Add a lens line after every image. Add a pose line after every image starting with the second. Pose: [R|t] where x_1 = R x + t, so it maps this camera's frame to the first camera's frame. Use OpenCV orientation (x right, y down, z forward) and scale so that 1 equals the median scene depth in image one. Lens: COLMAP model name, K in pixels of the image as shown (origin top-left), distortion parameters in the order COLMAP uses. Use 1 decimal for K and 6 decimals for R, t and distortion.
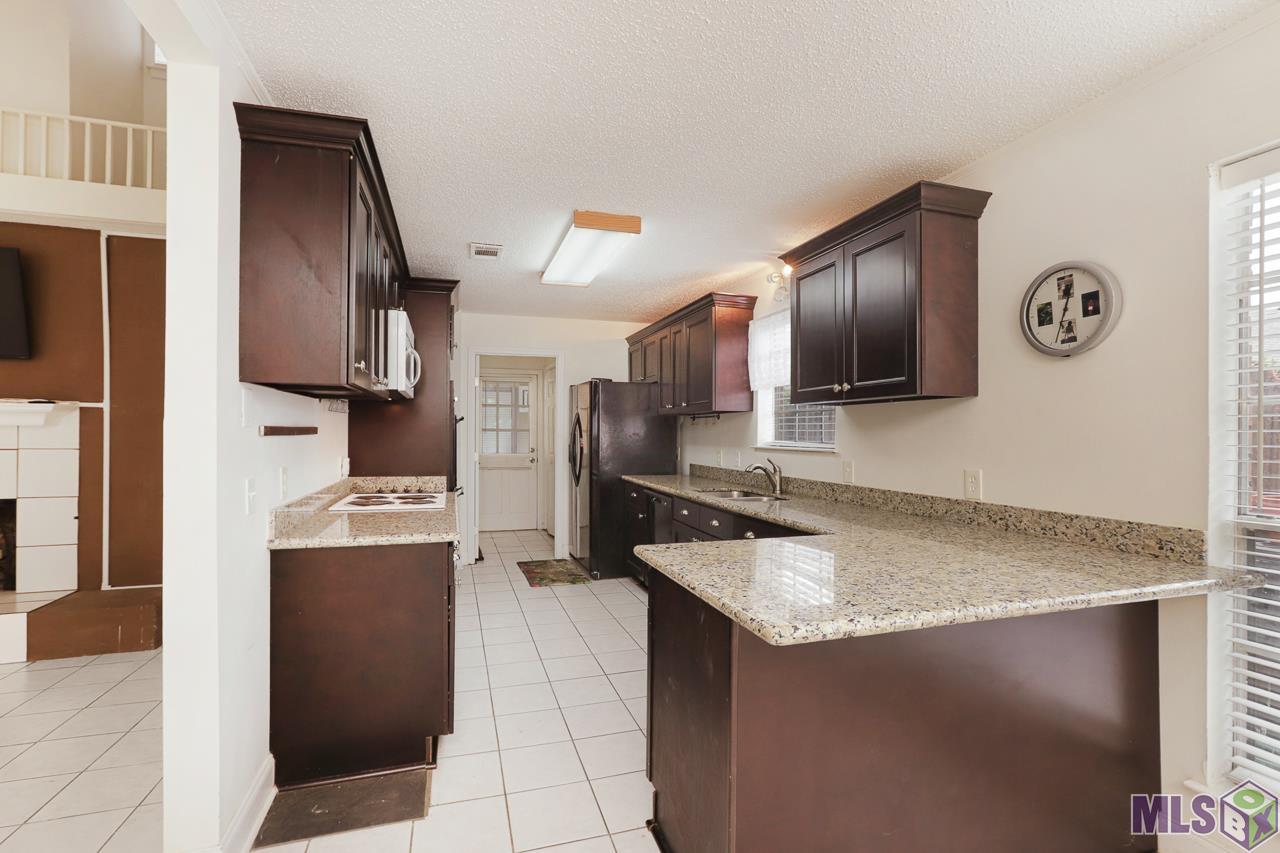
lens RADIAL K [[577.2, 0, 634.1], [0, 577.2, 428.5], [0, 0, 1]] dist [0.003912, 0.000485]
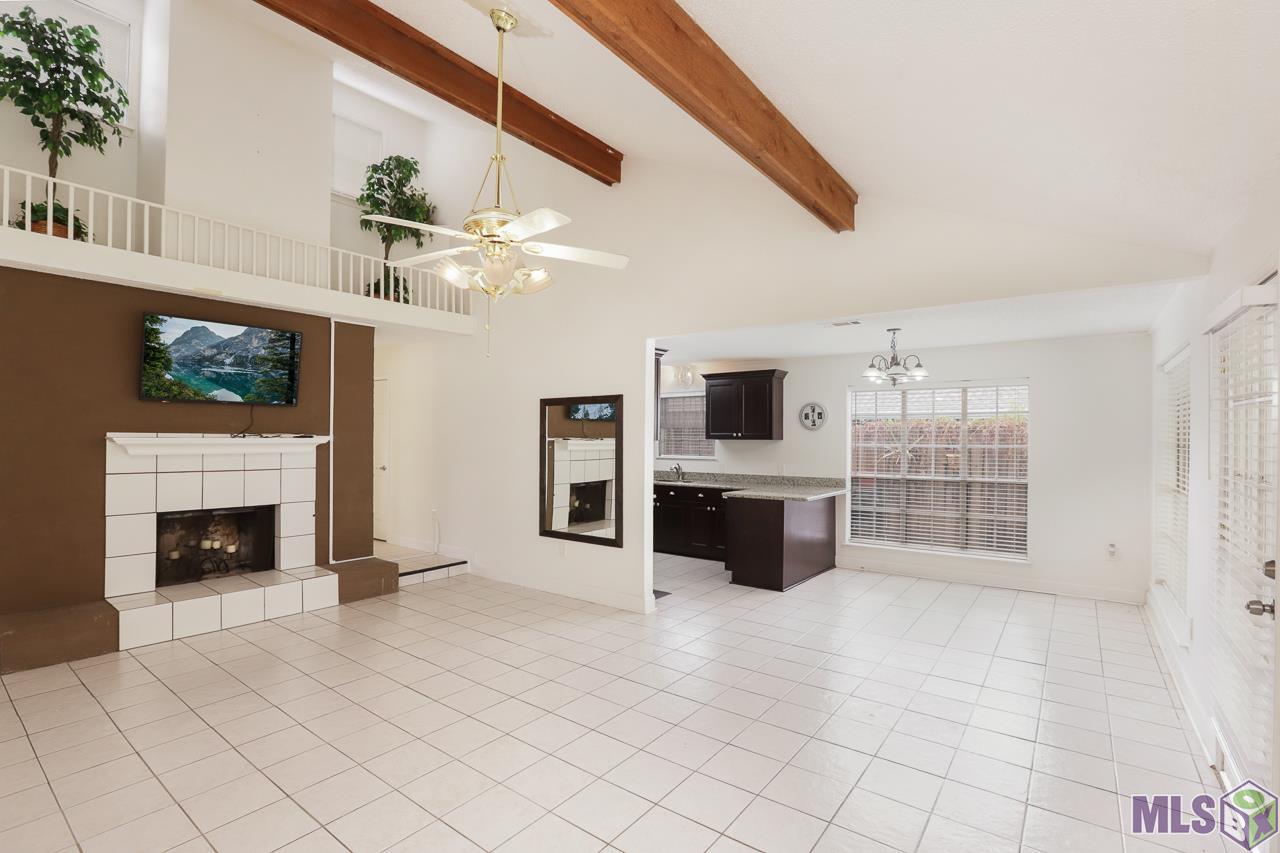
lens RADIAL K [[577.2, 0, 645.7], [0, 577.2, 432.5], [0, 0, 1]] dist [0.003912, 0.000485]
pose [[0.817001, 0.005659, 0.576609, -1.658329], [-0.004474, 0.999984, -0.003475, -0.079488], [-0.576619, 0.000259, 0.817013, -0.985510]]
